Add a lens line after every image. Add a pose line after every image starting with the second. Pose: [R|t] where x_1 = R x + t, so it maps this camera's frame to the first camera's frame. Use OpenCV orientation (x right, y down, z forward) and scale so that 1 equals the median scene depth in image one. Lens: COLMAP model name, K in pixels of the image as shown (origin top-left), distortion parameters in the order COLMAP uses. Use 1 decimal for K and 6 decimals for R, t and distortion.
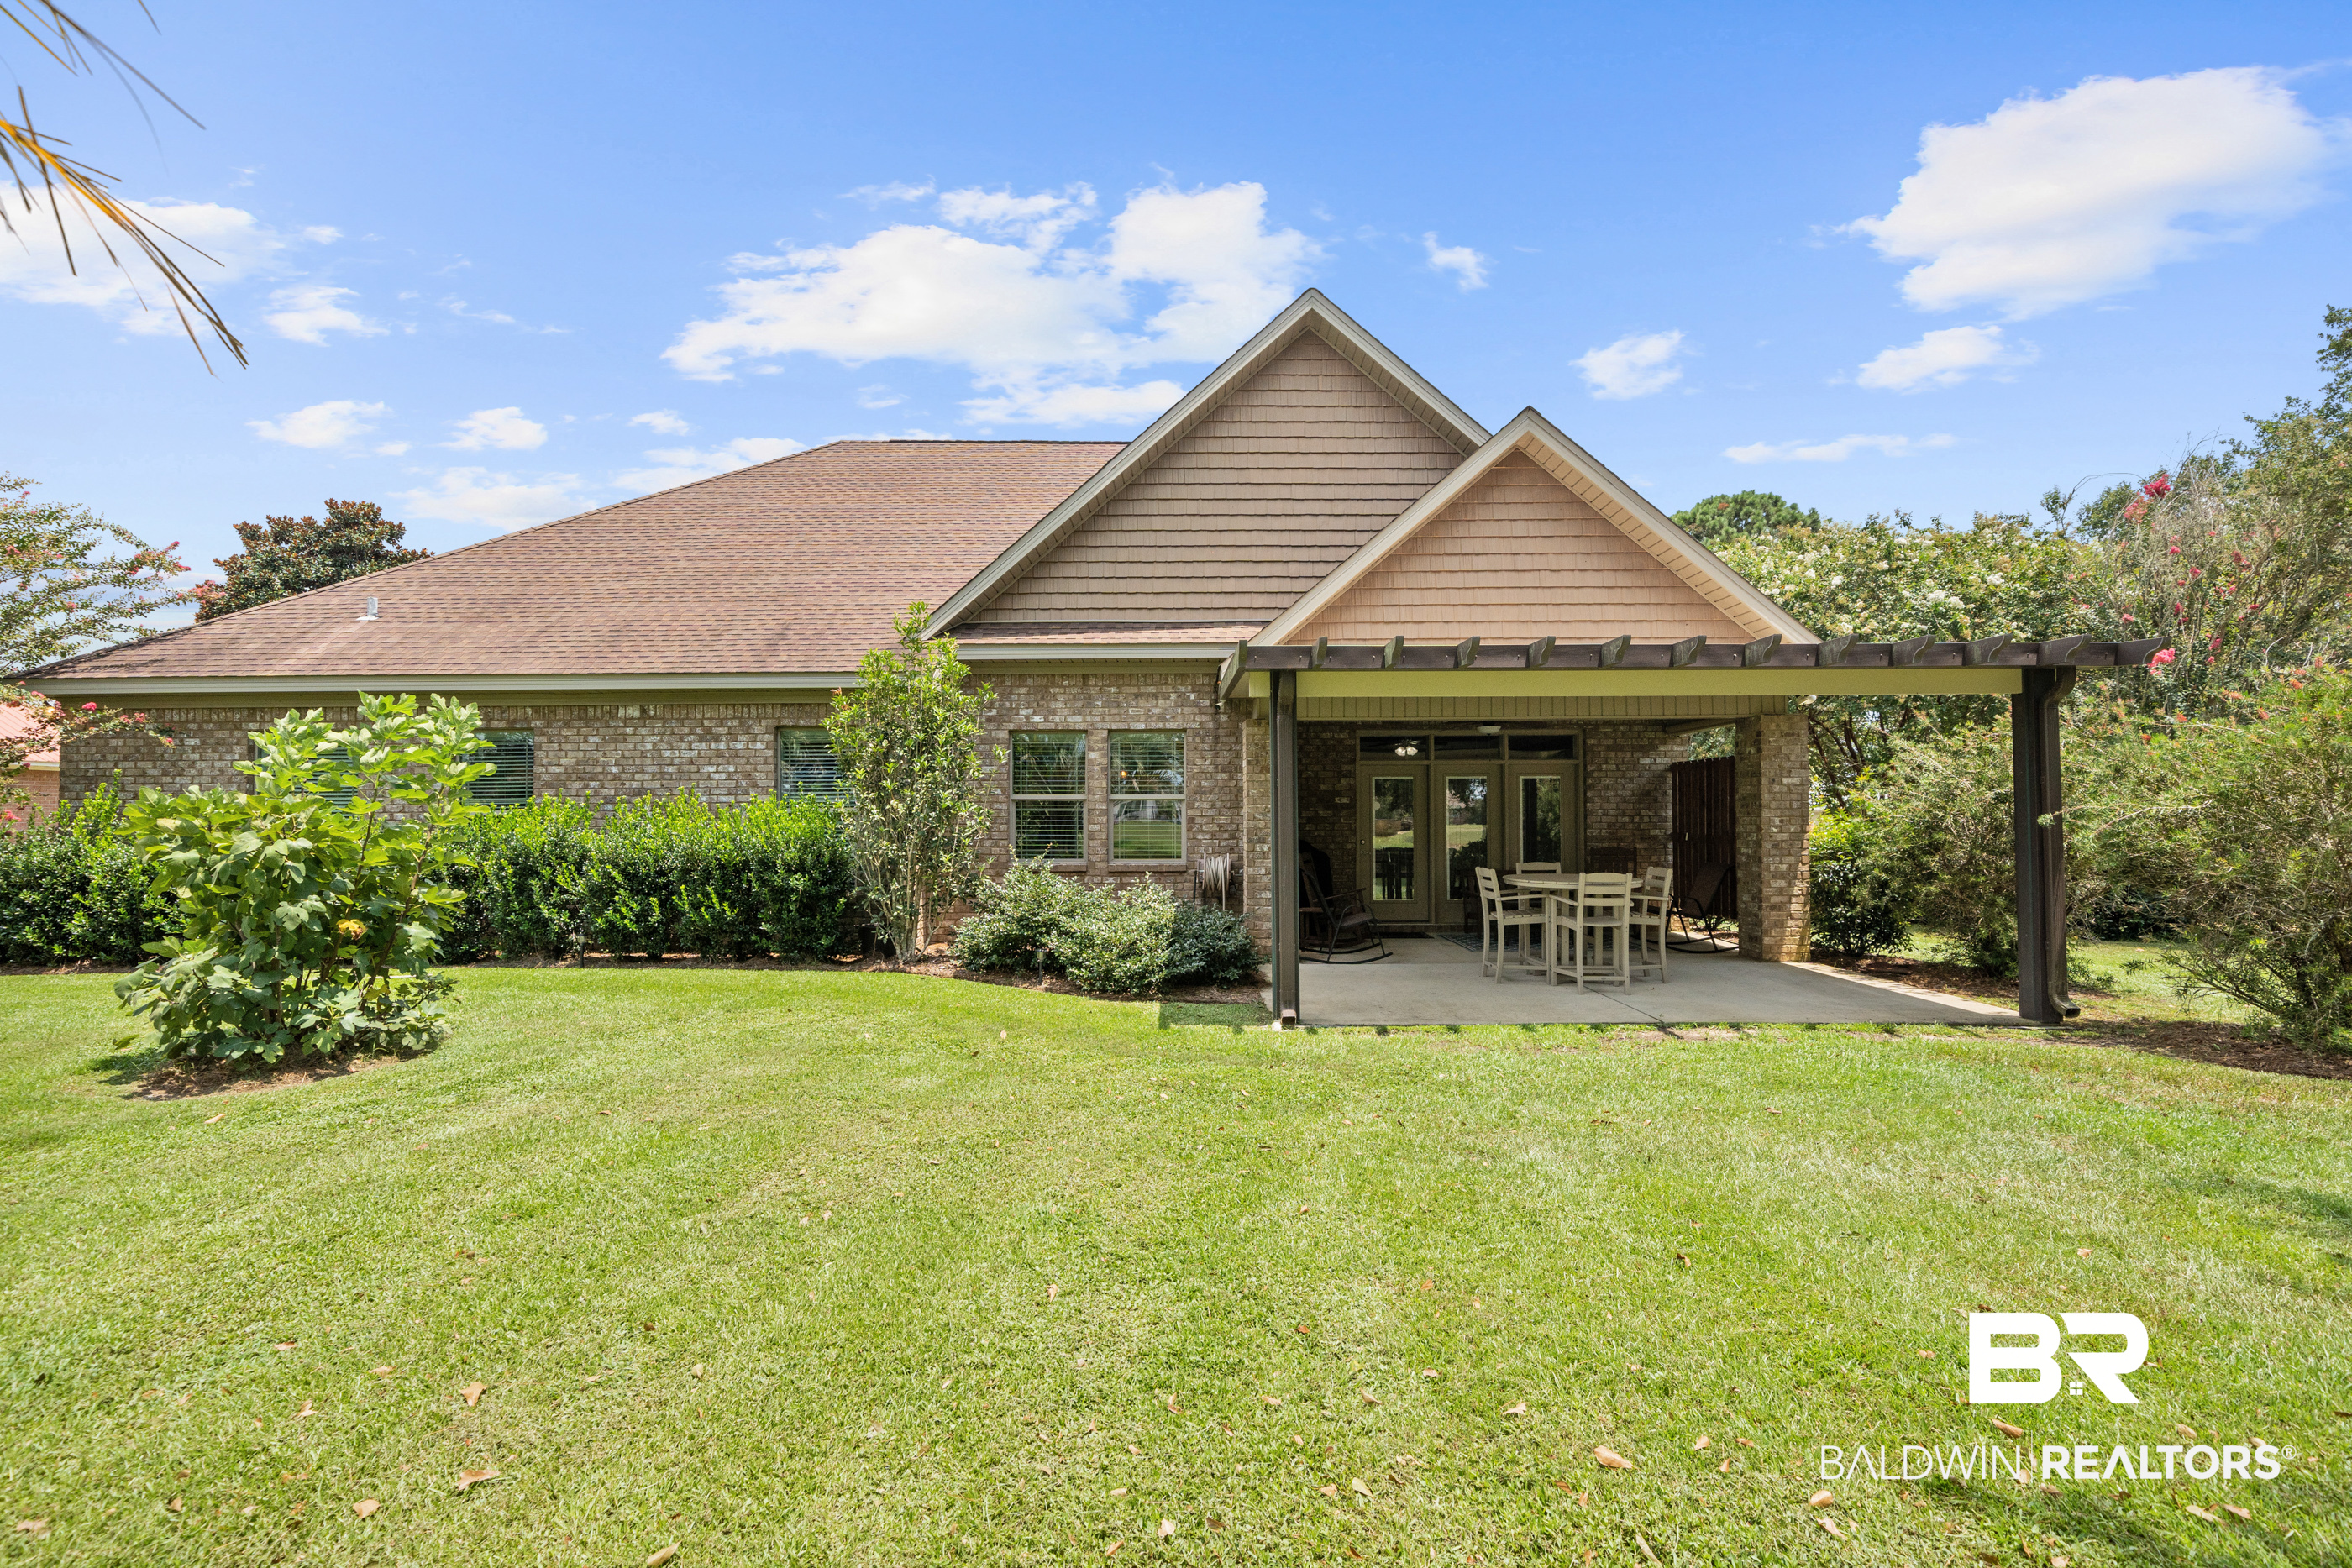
lens RADIAL K [[1024.4, 0, 1171.6], [0, 1024.4, 783.3], [0, 0, 1]] dist [-0.000830, 0.000188]
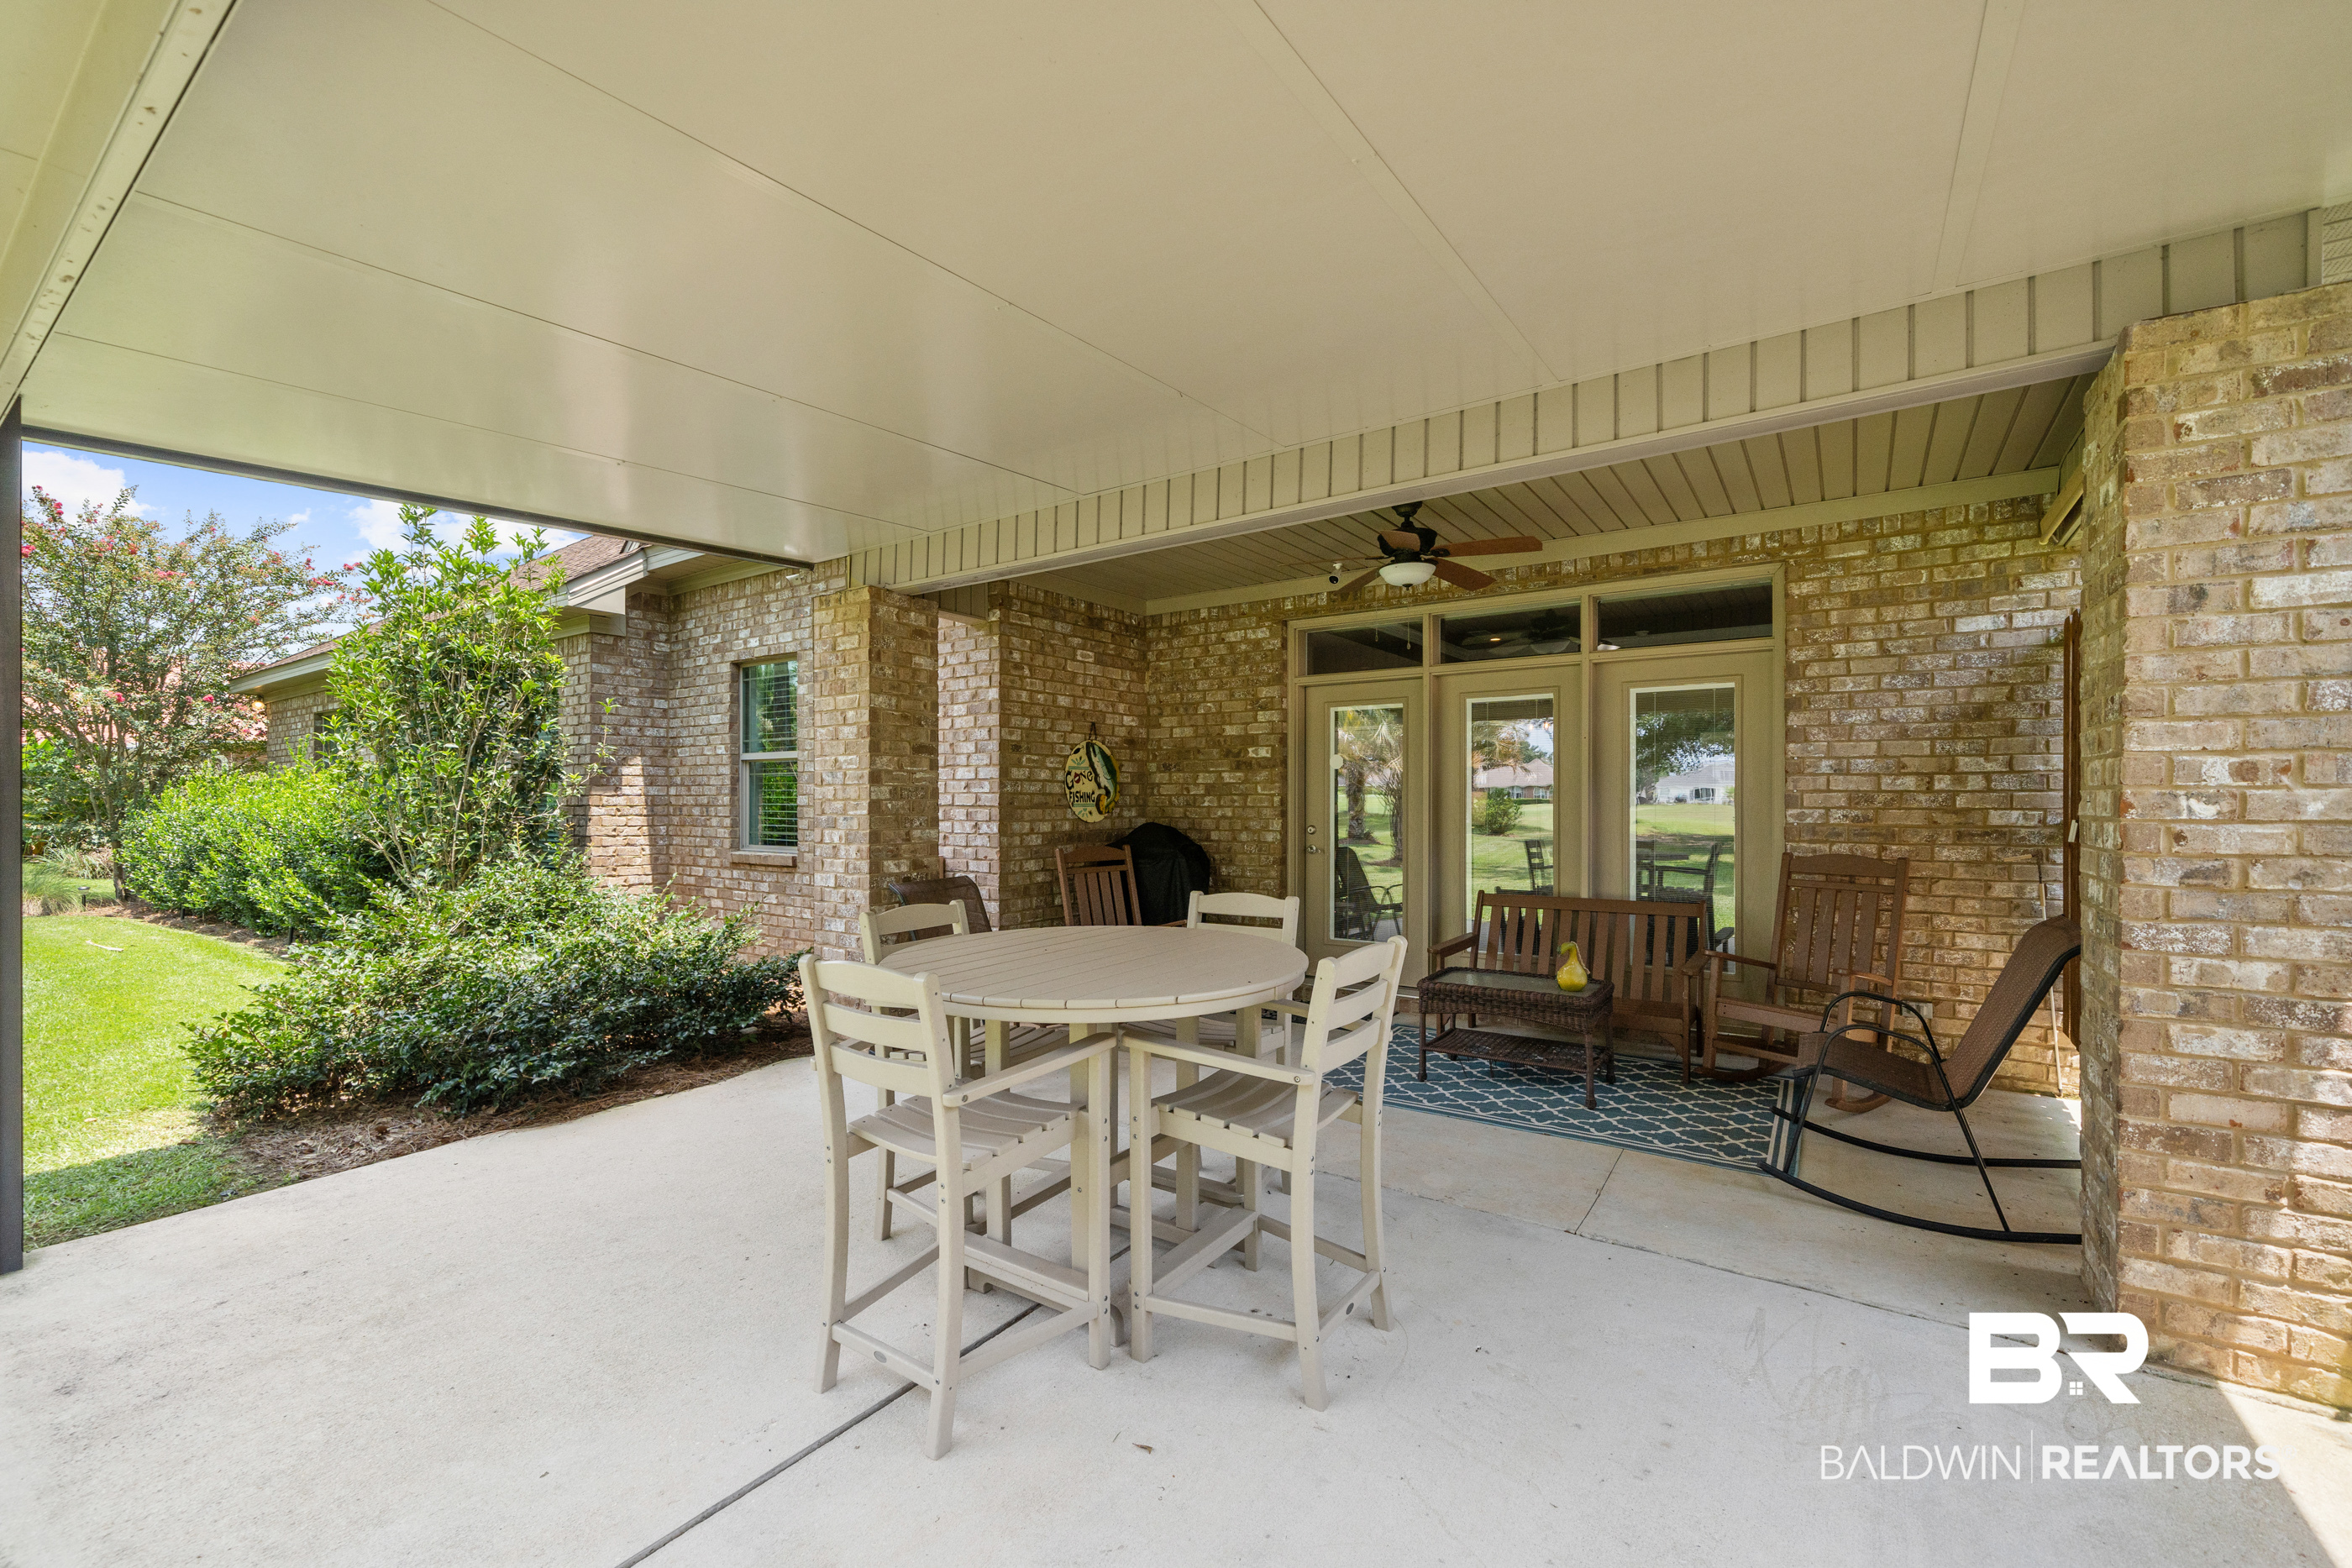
lens RADIAL K [[940.8, 0, 1186.9], [0, 940.8, 795.2], [0, 0, 1]] dist [-0.002262, -0.000016]
pose [[0.829288, -0.000446, -0.558821, 0.469275], [0.016584, 0.999579, 0.023812, 0.030430], [0.558575, -0.029015, 0.828947, 0.632210]]
